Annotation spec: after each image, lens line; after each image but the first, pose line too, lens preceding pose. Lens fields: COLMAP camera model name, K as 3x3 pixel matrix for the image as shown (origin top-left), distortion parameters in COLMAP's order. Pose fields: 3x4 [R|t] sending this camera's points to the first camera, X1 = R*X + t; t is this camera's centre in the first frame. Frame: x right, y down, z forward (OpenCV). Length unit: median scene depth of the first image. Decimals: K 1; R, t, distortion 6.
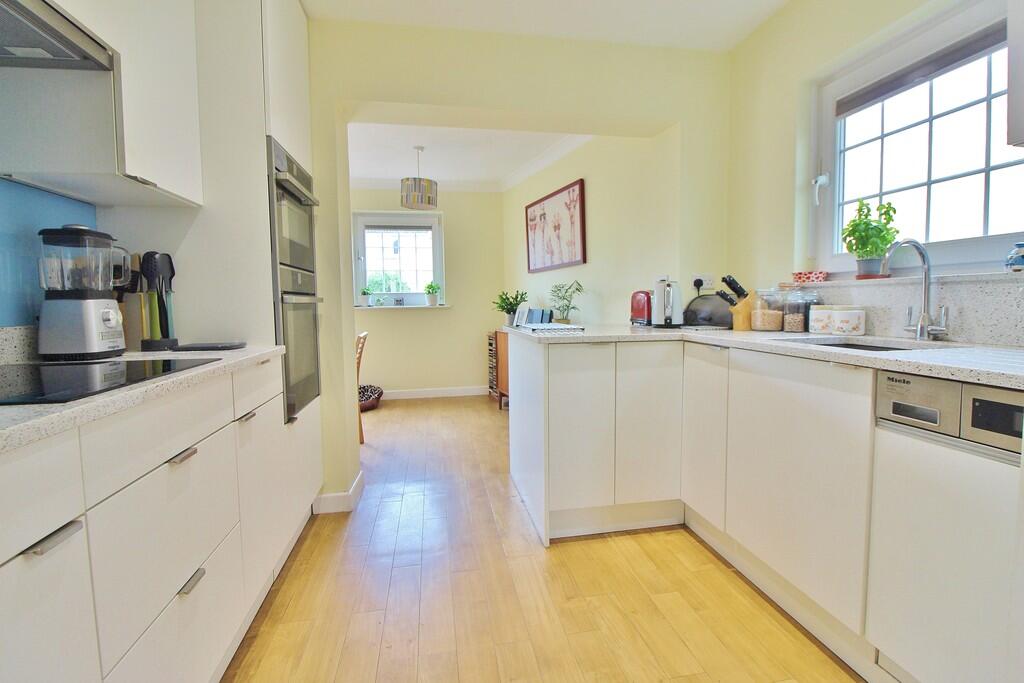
lens RADIAL K [[481.9, 0, 517.7], [0, 481.9, 334.4], [0, 0, 1]] dist [-0.004992, -0.009556]
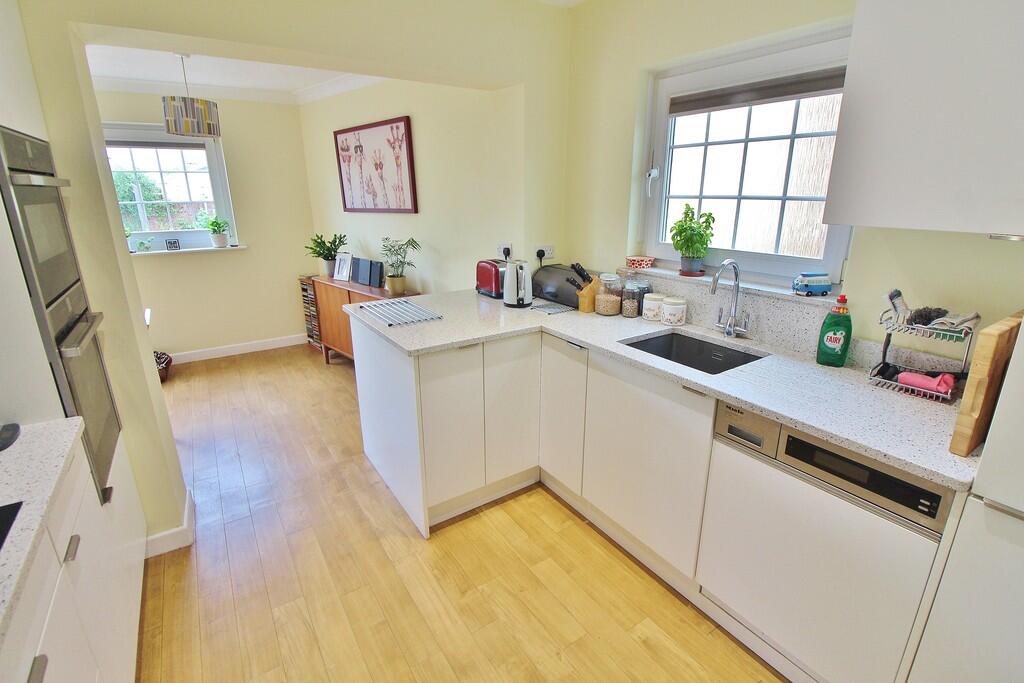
lens RADIAL K [[481.9, 0, 521.7], [0, 481.9, 335.9], [0, 0, 1]] dist [-0.004992, -0.009556]
pose [[0.913042, -0.106738, 0.393651, -0.111112], [0.015178, 0.973373, 0.228724, -0.212440], [-0.407583, -0.202859, 0.890351, 0.068509]]
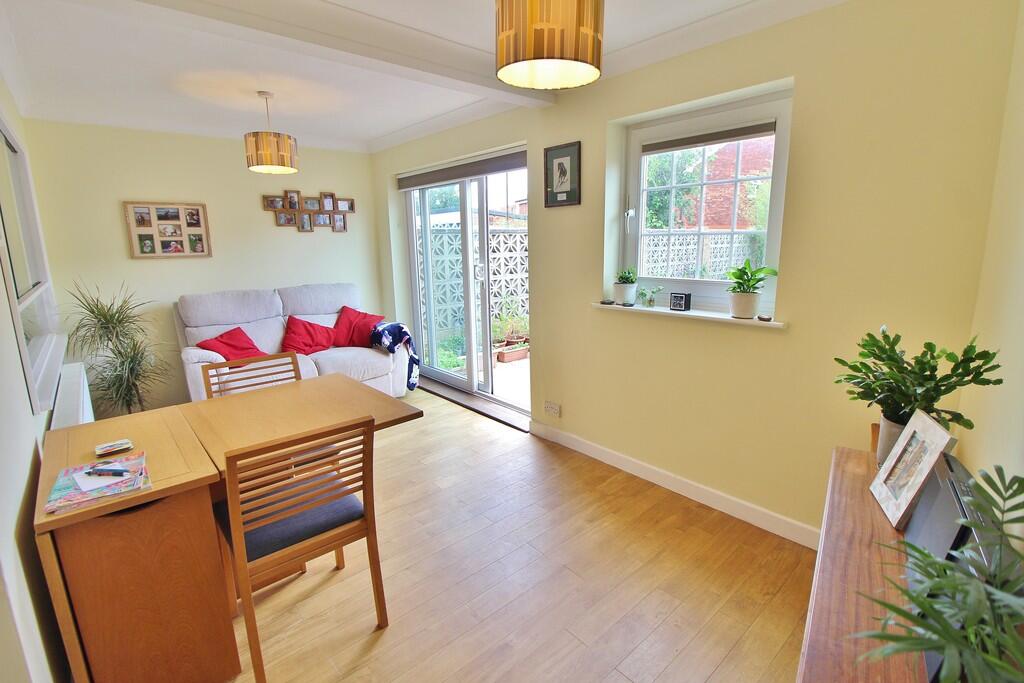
lens RADIAL K [[481.9, 0, 534.8], [0, 481.9, 337.4], [0, 0, 1]] dist [-0.004992, -0.009556]
pose [[0.538497, 0.177945, -0.823624, 0.184168], [-0.050293, 0.982492, 0.179386, -0.254777], [0.841125, -0.055176, 0.538019, 1.413188]]
